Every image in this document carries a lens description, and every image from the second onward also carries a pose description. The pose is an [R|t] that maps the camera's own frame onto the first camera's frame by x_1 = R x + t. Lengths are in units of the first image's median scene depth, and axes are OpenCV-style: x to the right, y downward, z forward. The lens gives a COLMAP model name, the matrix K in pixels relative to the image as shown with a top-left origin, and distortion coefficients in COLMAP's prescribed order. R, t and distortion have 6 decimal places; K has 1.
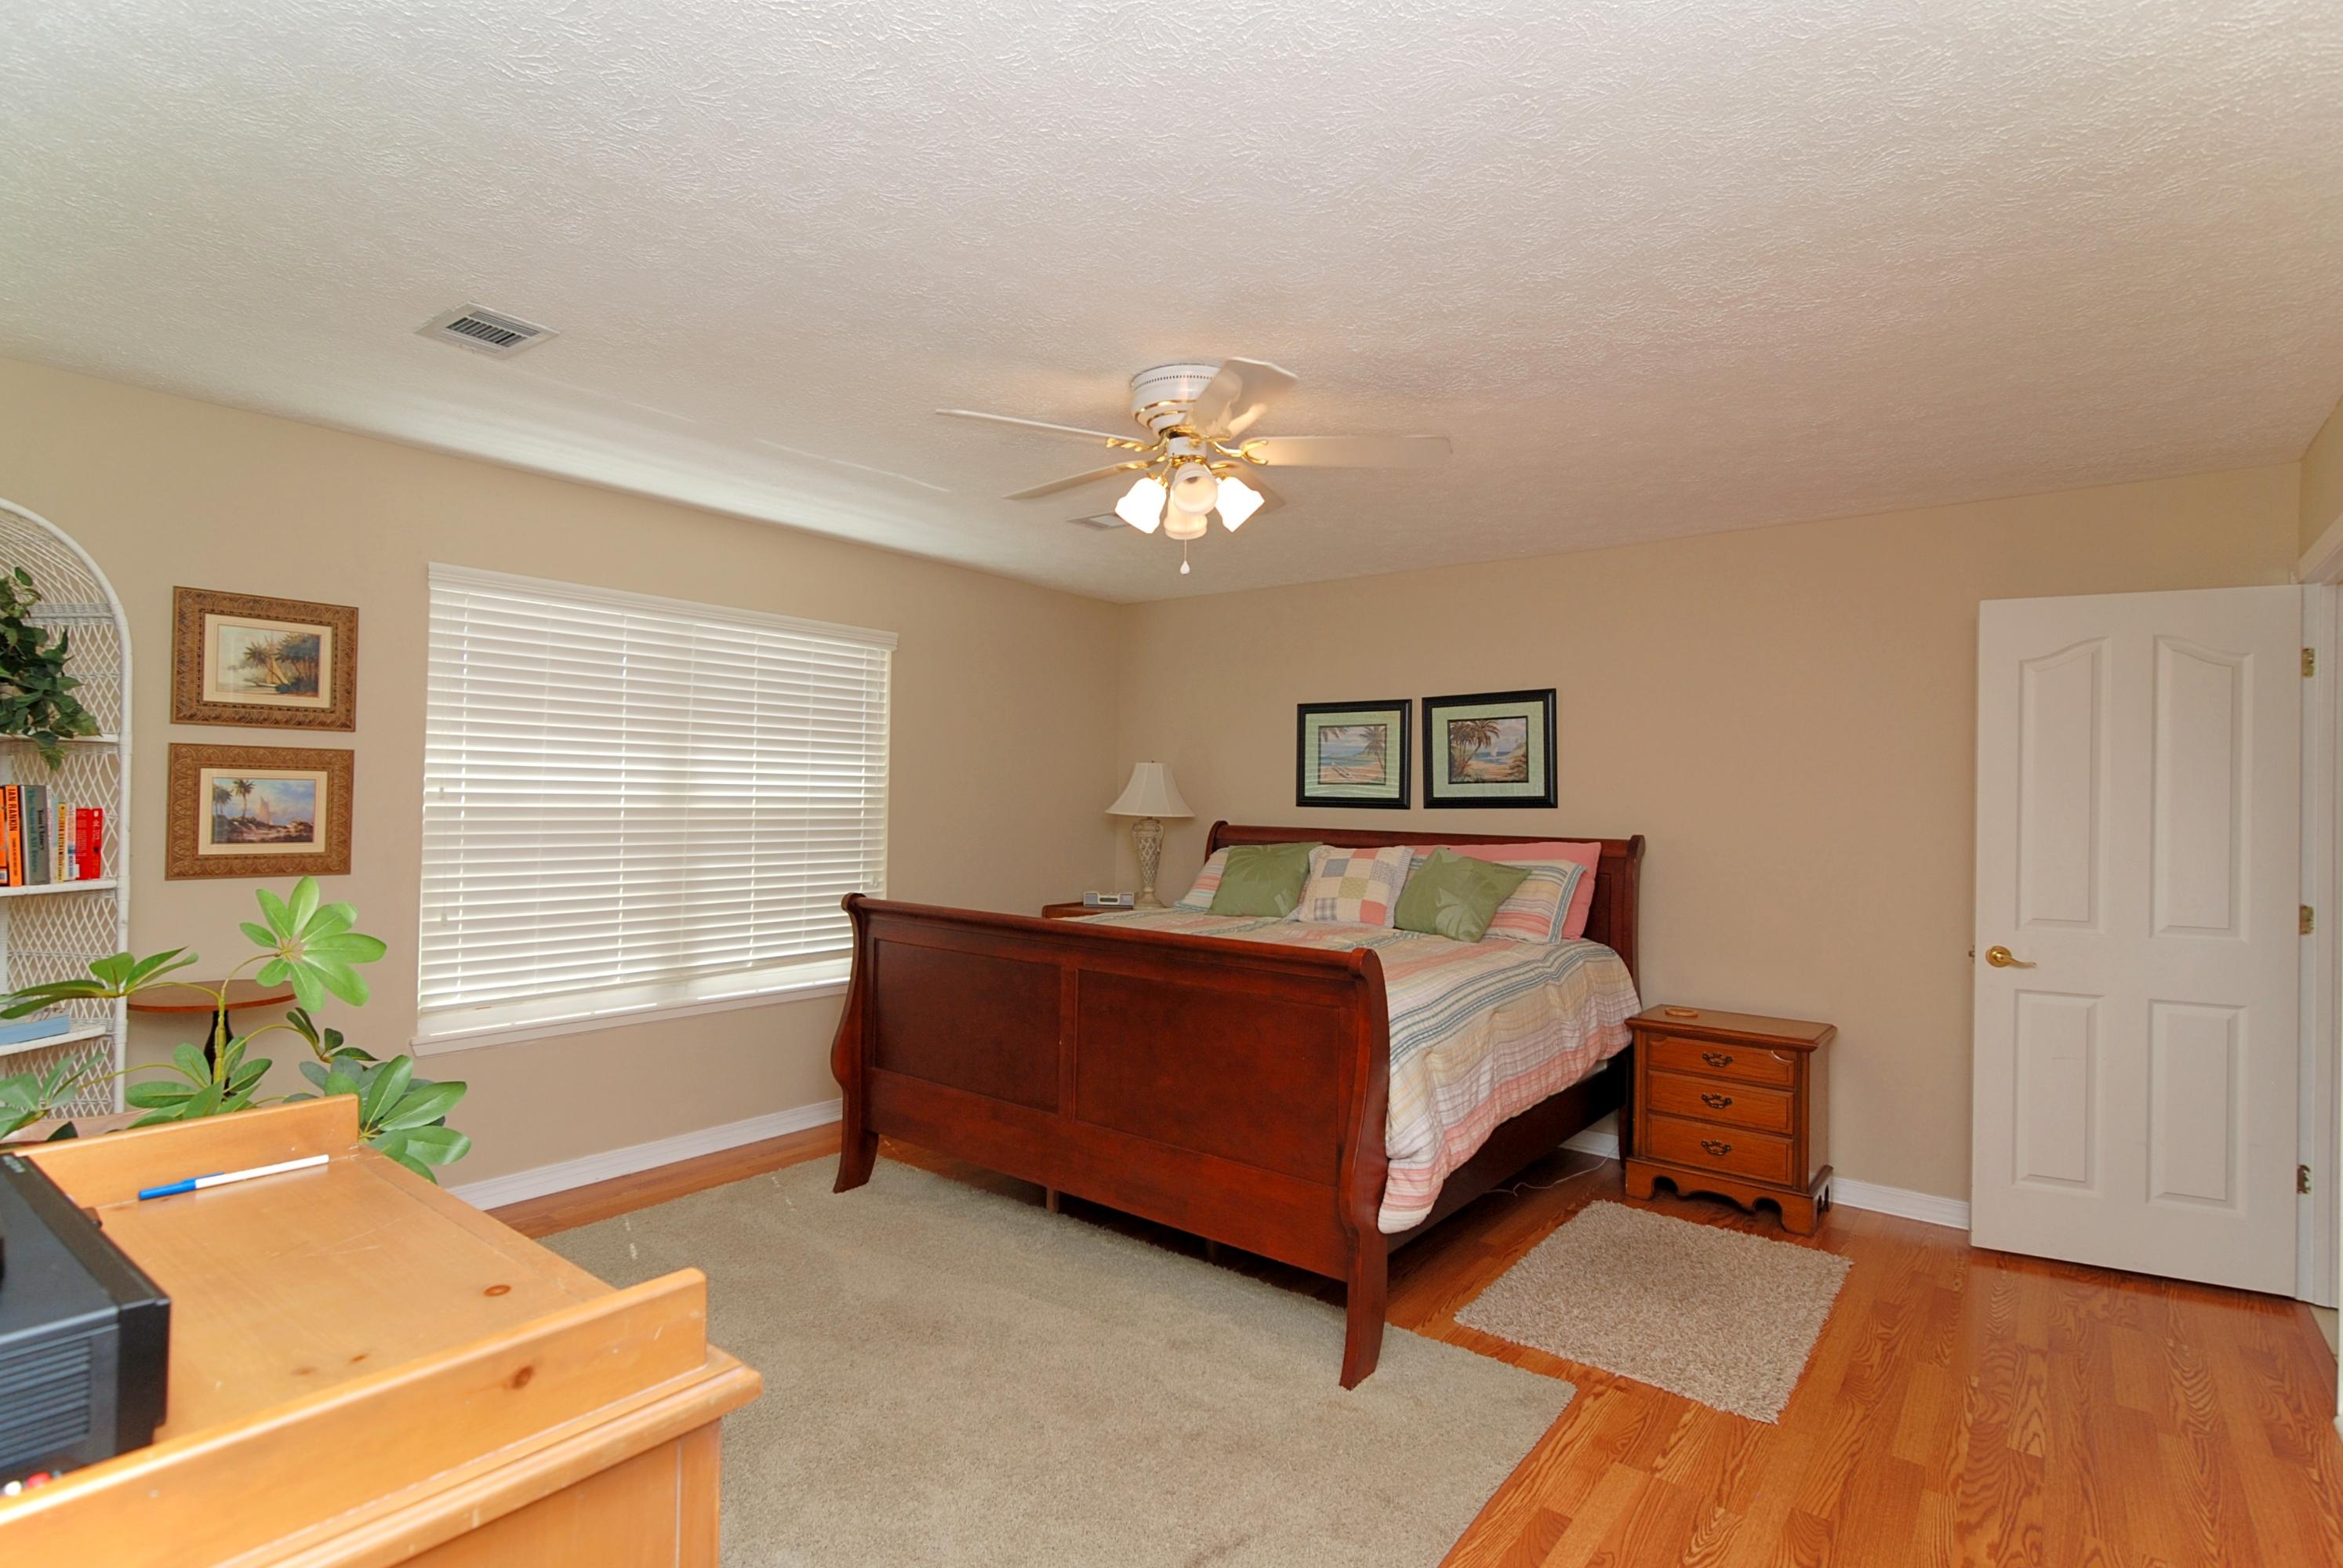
lens RADIAL K [[1131.1, 0, 1162.4], [0, 1131.1, 791.6], [0, 0, 1]] dist [-0.004247, -0.003519]
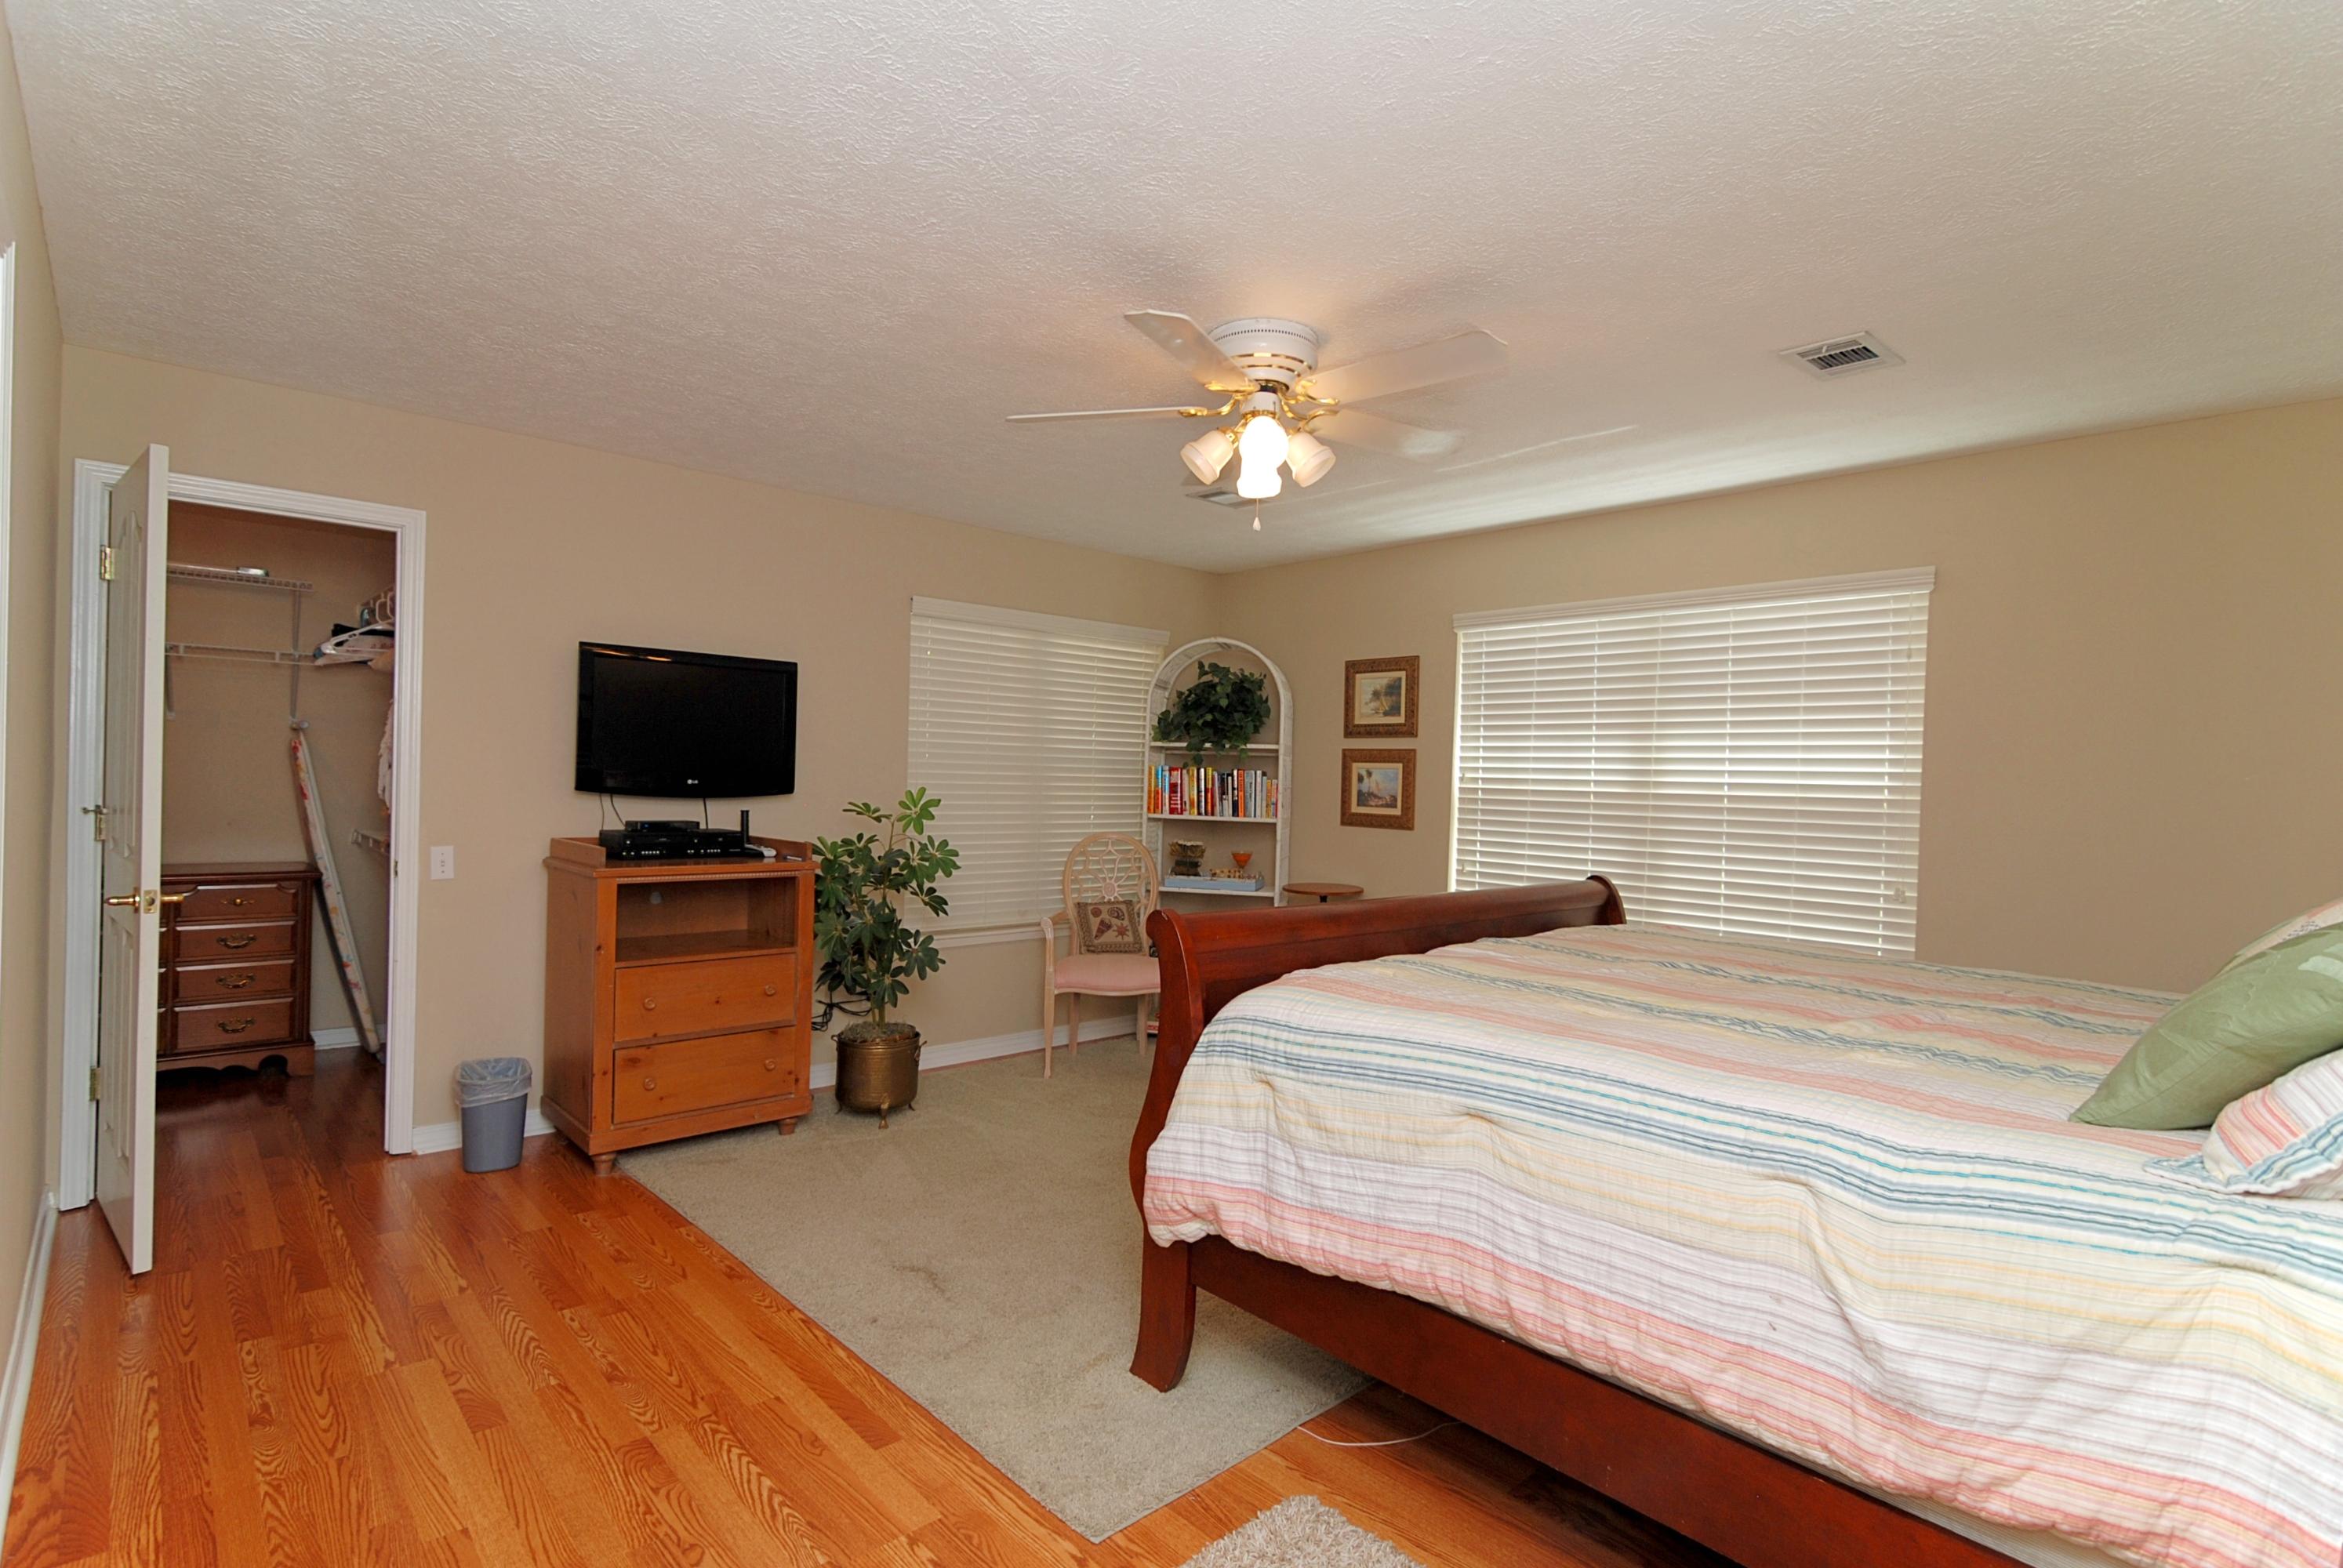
lens RADIAL K [[1131.1, 0, 1154.1], [0, 1131.1, 798.3], [0, 0, 1]] dist [-0.004247, -0.003519]
pose [[-0.159125, -0.002764, -0.987255, 0.860641], [-0.024160, 0.999708, 0.001095, 0.037068], [0.986963, 0.024026, -0.159145, 0.907539]]
